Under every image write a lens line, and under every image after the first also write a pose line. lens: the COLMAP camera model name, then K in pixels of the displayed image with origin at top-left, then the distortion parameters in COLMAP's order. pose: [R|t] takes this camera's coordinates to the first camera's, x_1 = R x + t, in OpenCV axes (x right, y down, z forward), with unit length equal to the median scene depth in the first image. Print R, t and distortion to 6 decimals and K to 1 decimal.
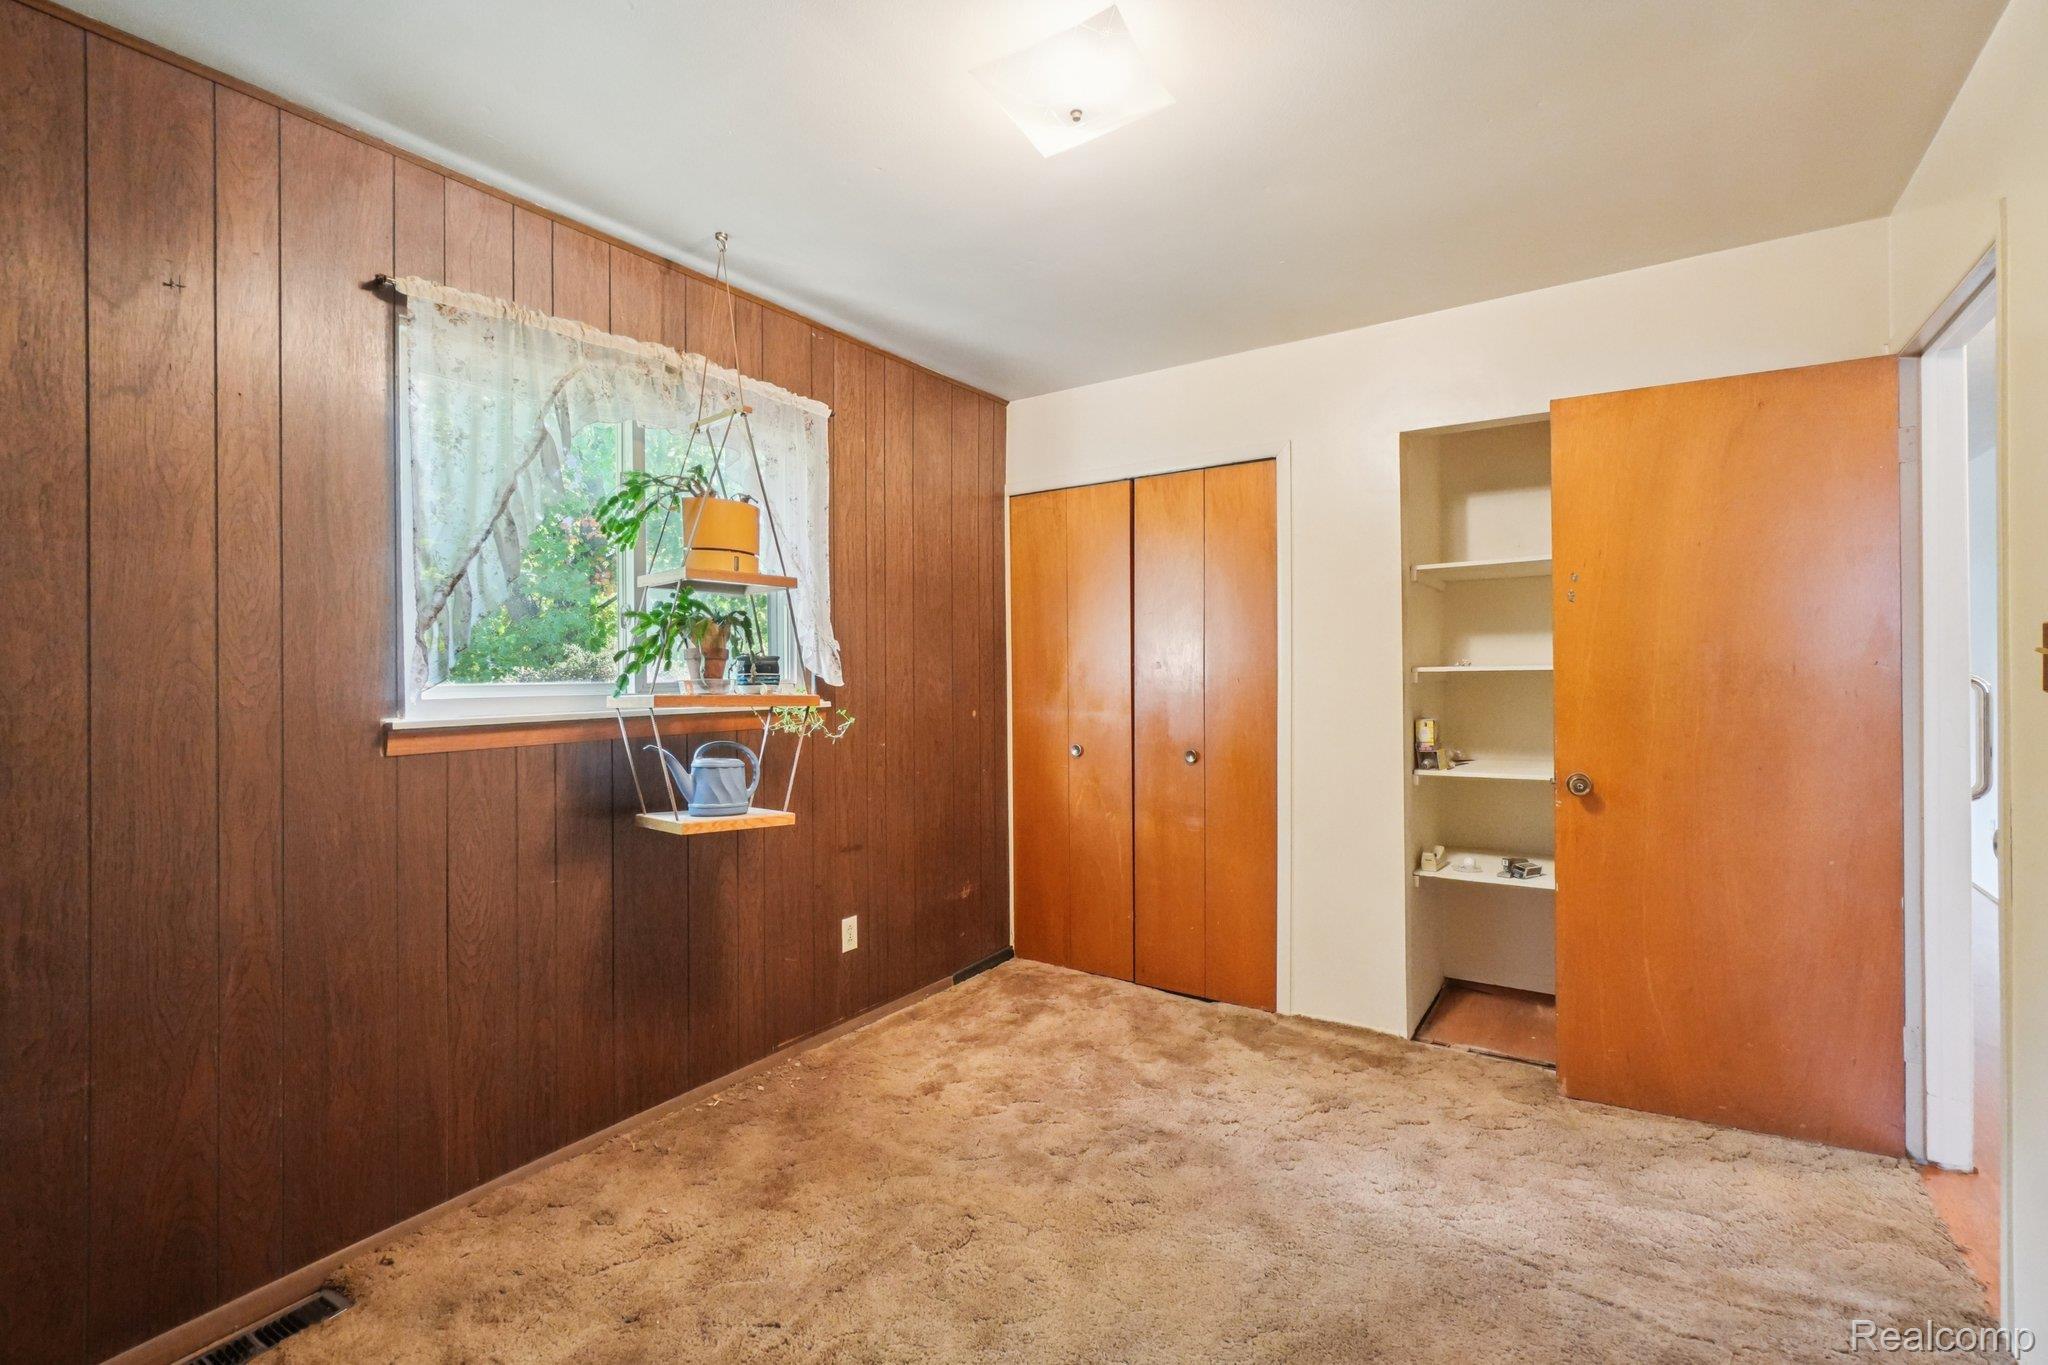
lens RADIAL K [[908.4, 0, 1031.8], [0, 908.4, 671.4], [0, 0, 1]] dist [-0.000065, 0.000166]
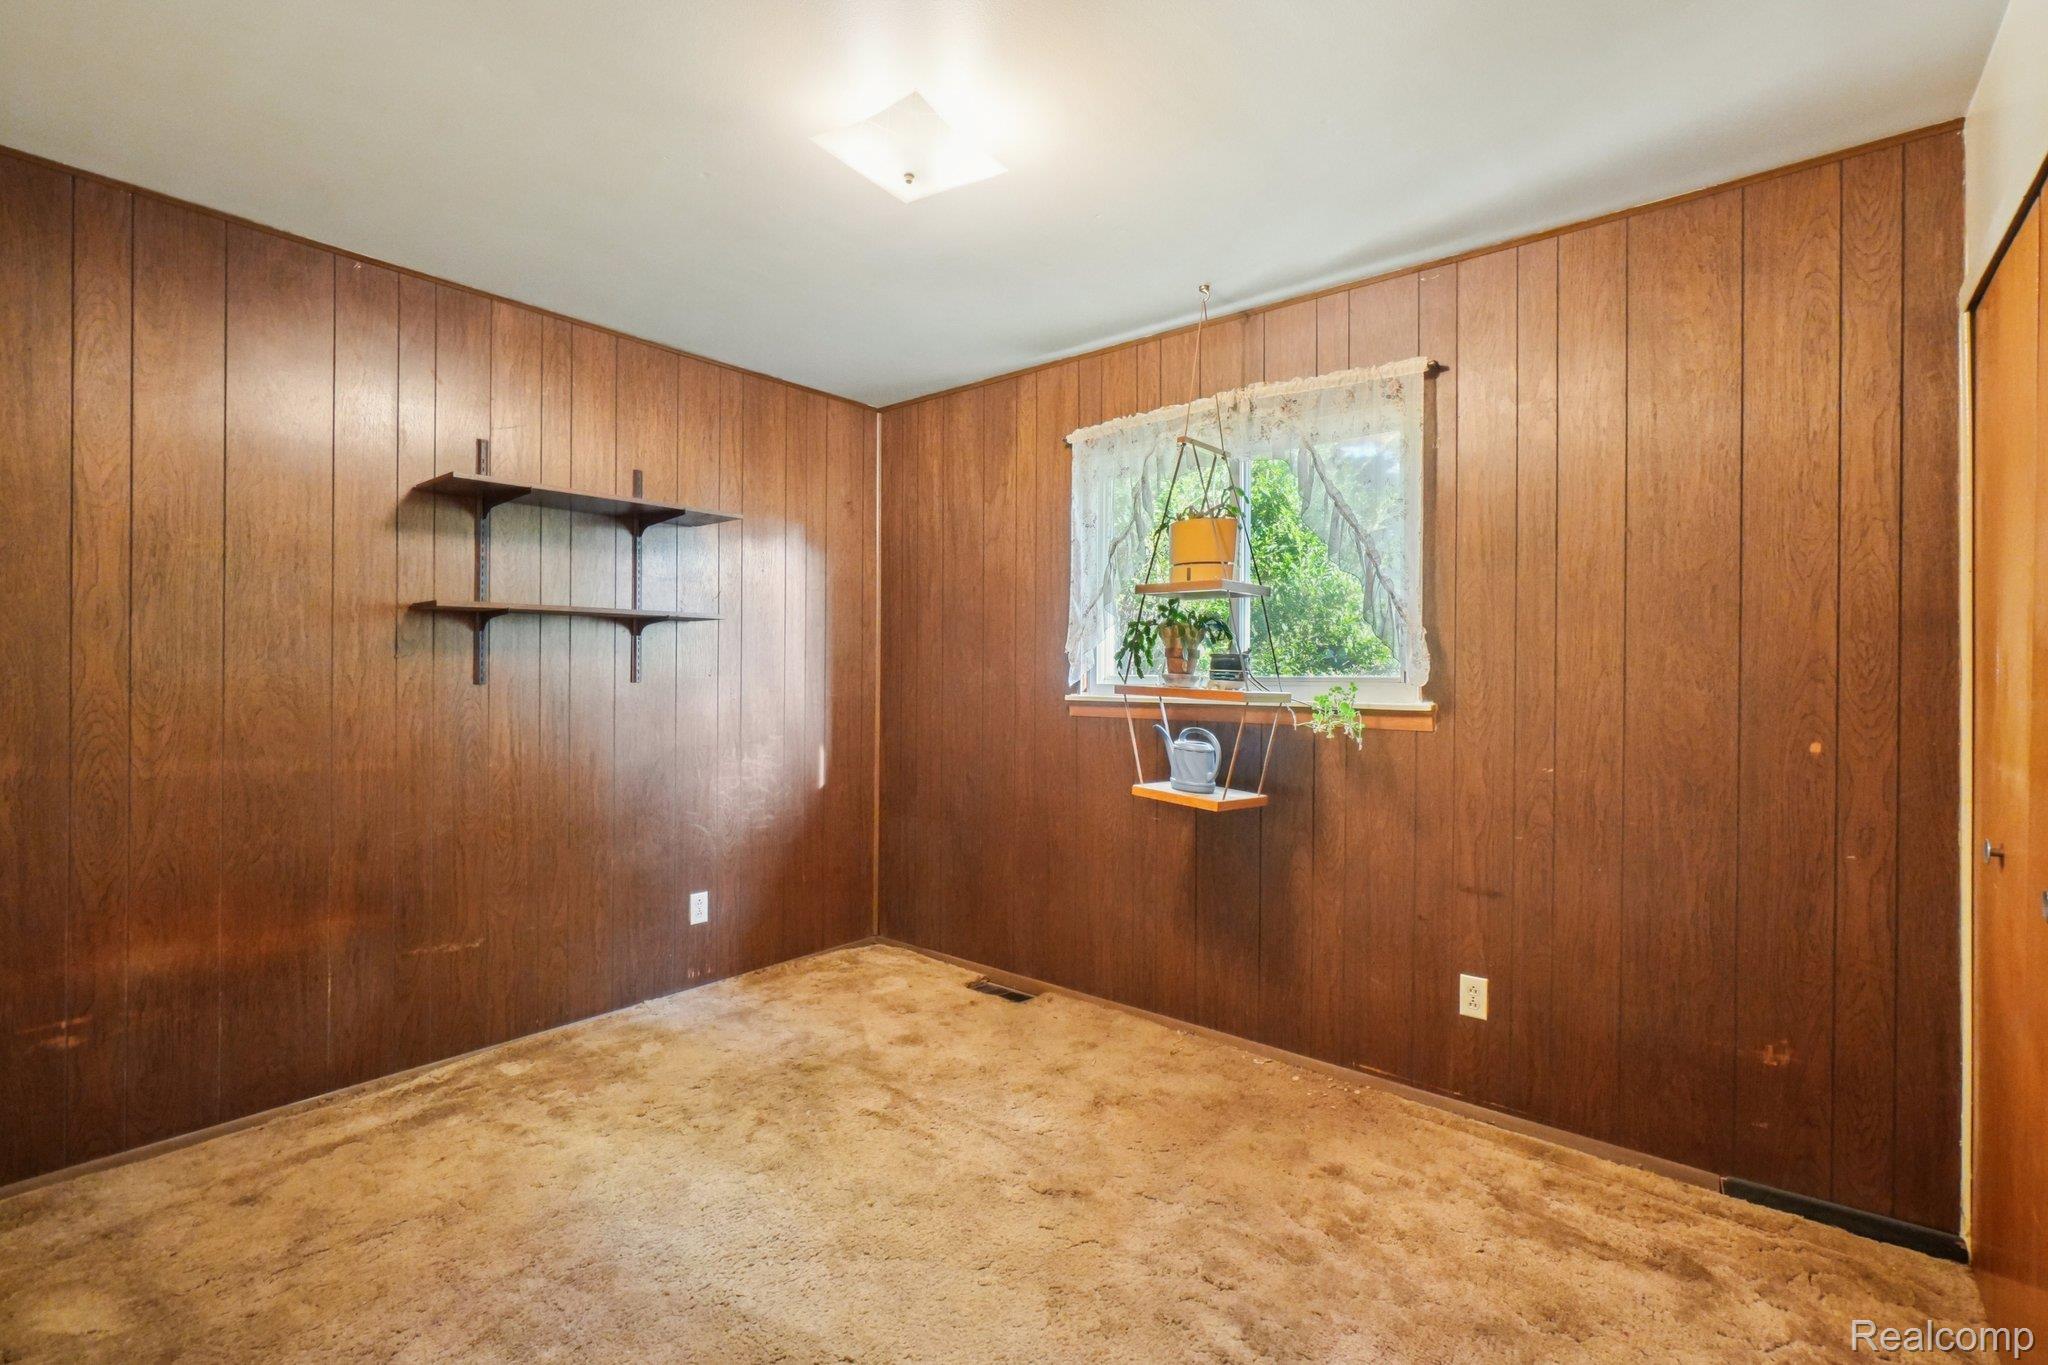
lens RADIAL K [[908.4, 0, 1031.8], [0, 908.4, 671.4], [0, 0, 1]] dist [-0.000065, 0.000166]
pose [[-0.100538, 0.011553, -0.994866, 0.740970], [-0.001877, 0.999929, 0.011801, -0.008179], [0.994931, 0.003054, -0.100509, 0.808510]]
